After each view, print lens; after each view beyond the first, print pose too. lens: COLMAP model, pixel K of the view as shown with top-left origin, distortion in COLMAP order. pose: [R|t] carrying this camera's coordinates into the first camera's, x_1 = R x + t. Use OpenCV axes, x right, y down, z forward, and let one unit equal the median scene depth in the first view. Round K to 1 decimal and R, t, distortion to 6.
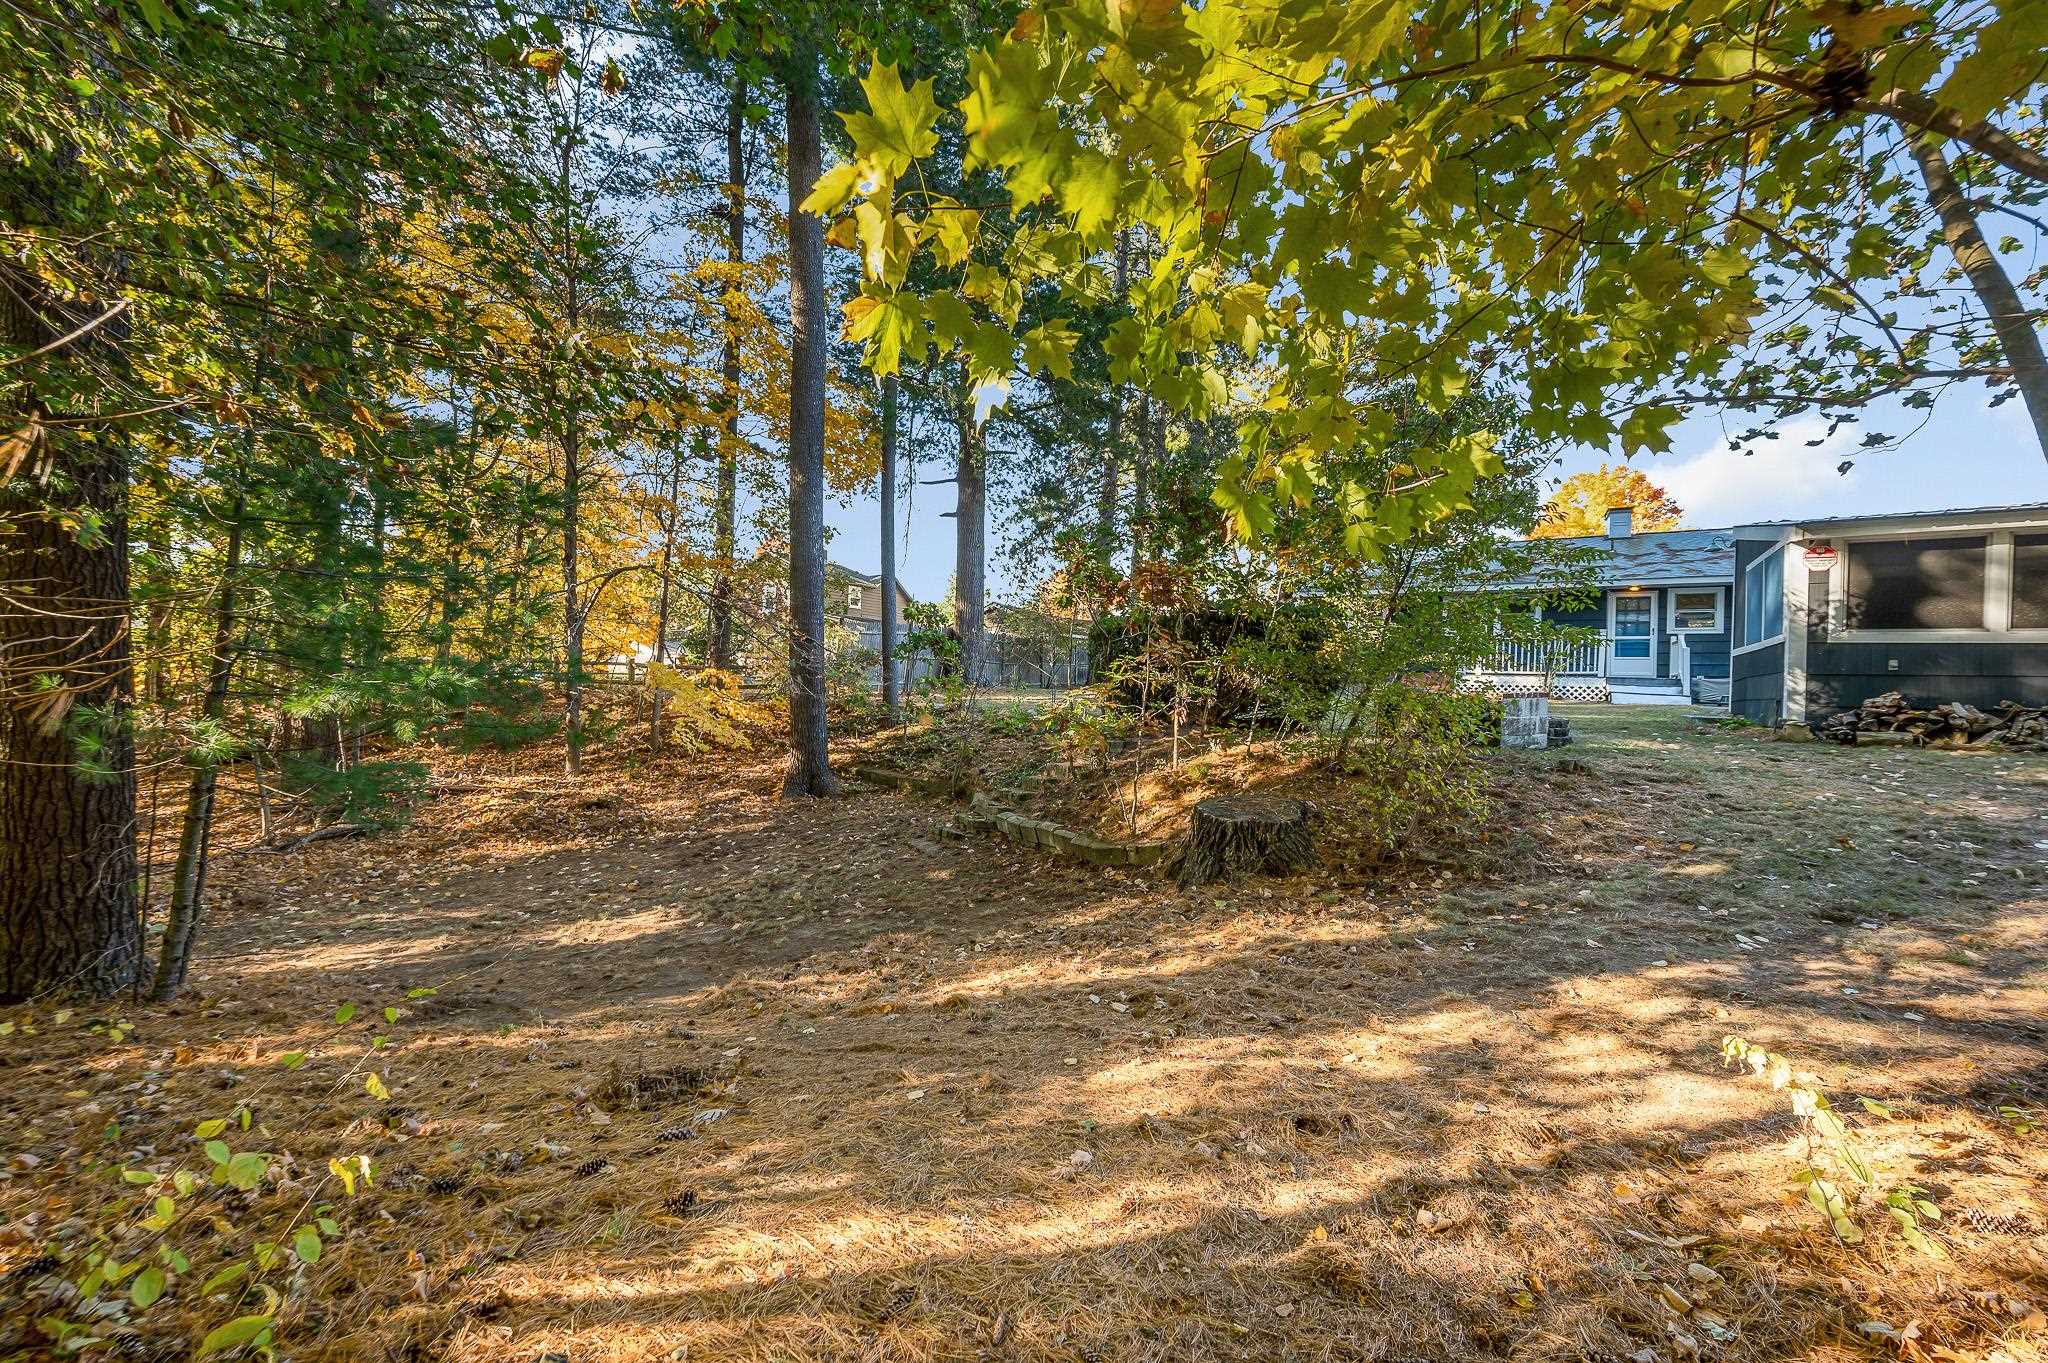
lens RADIAL K [[856.7, 0, 1006.3], [0, 856.7, 676.3], [0, 0, 1]] dist [-0.001072, -0.000732]
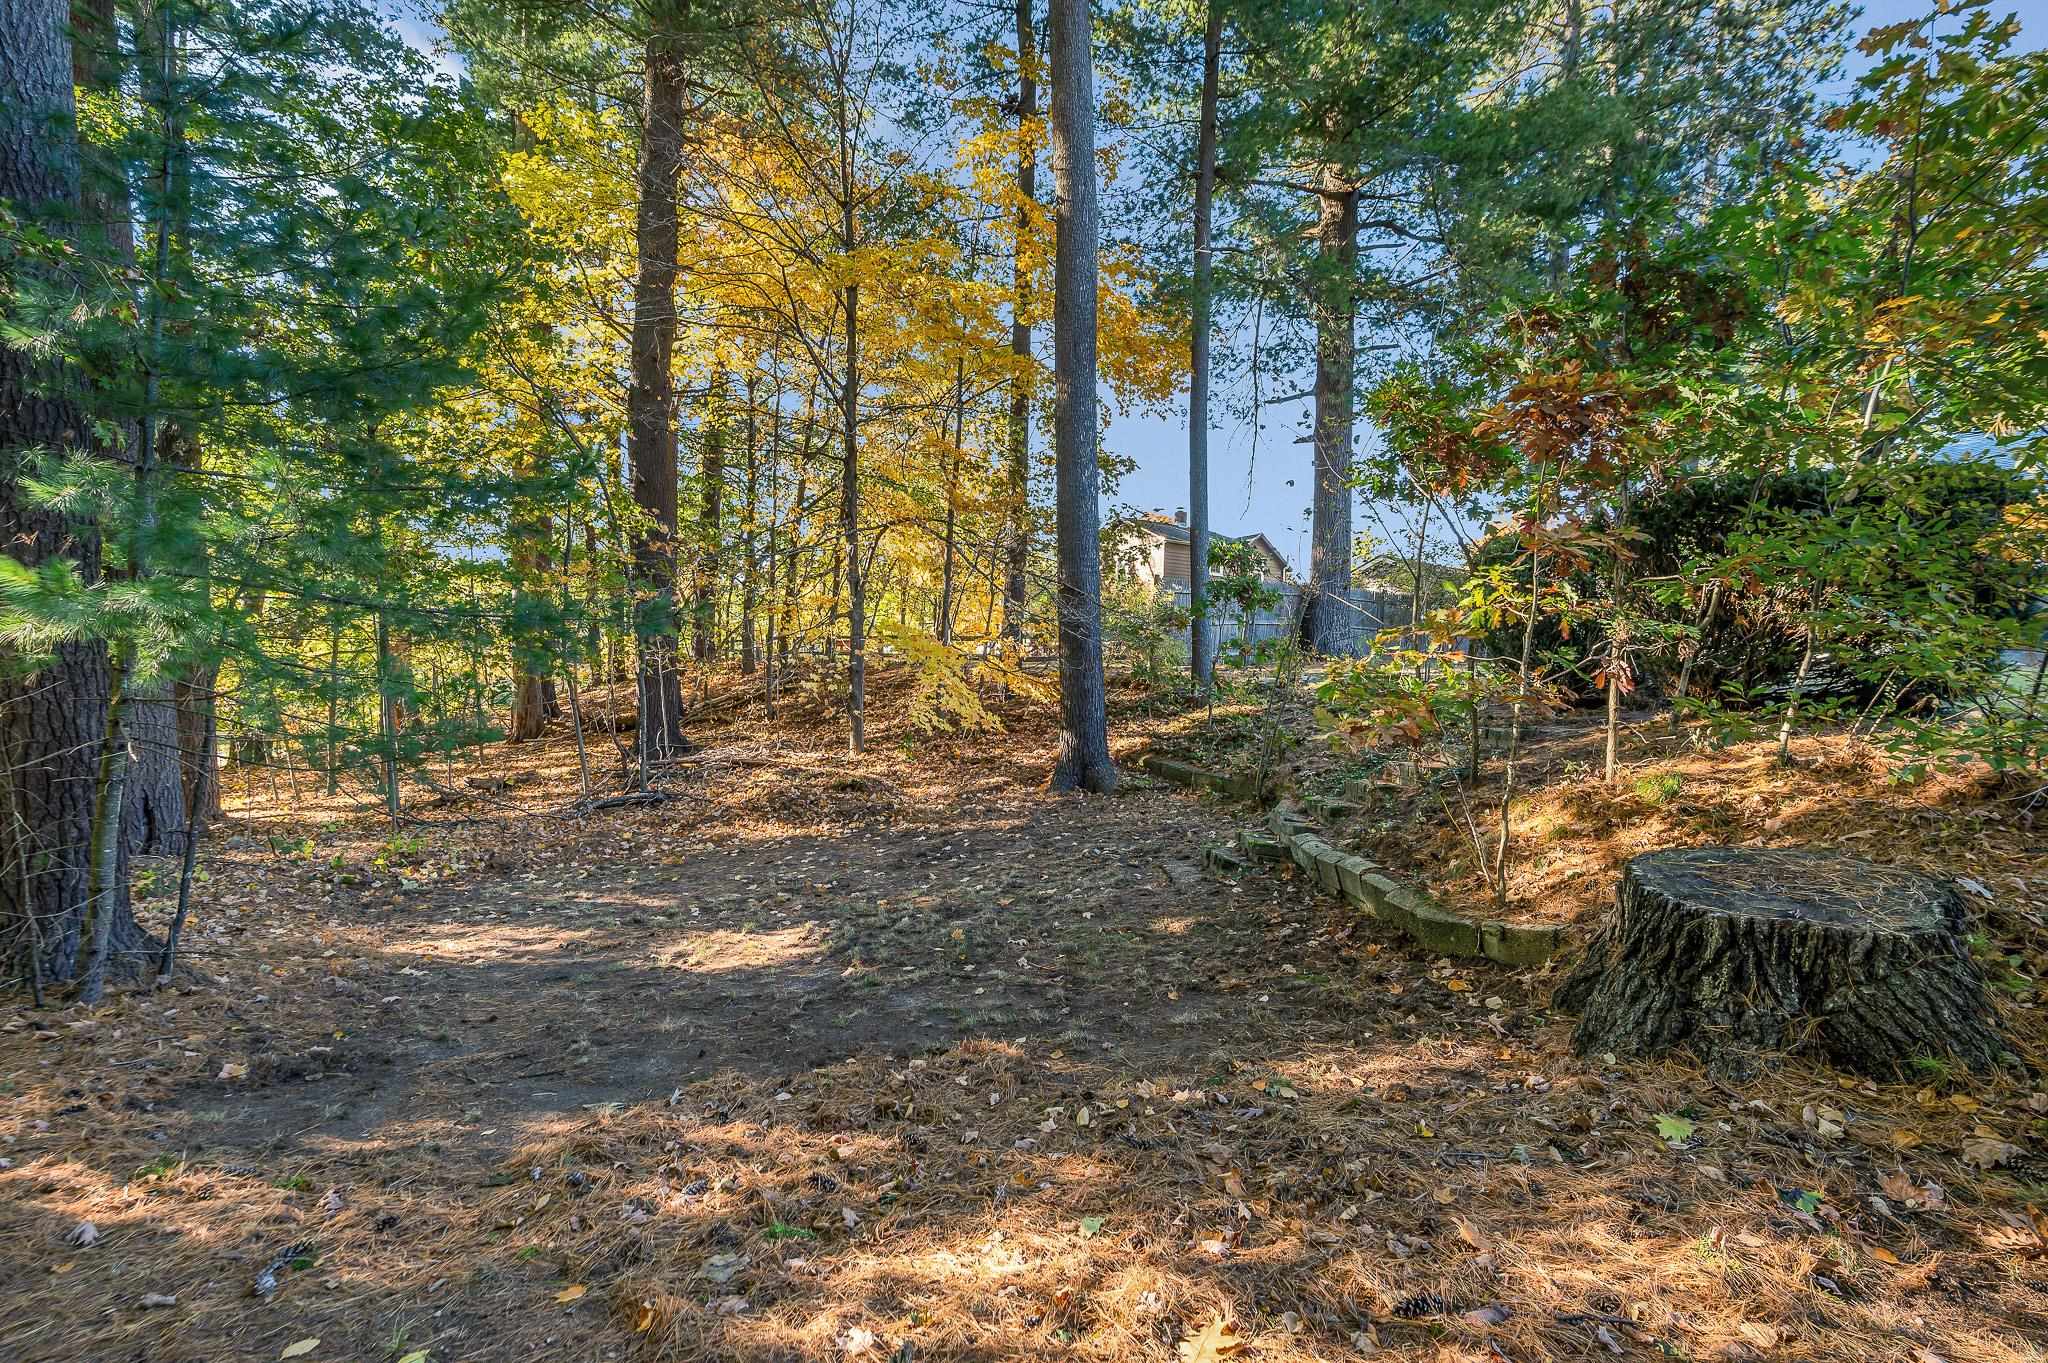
lens RADIAL K [[890.9, 0, 1007.8], [0, 890.9, 680.5], [0, 0, 1]] dist [0.001529, -0.000468]
pose [[0.900126, 0.002883, -0.435620, 0.102660], [0.005653, 0.999817, 0.018298, 0.033363], [0.435592, -0.018933, 0.899945, 0.338839]]
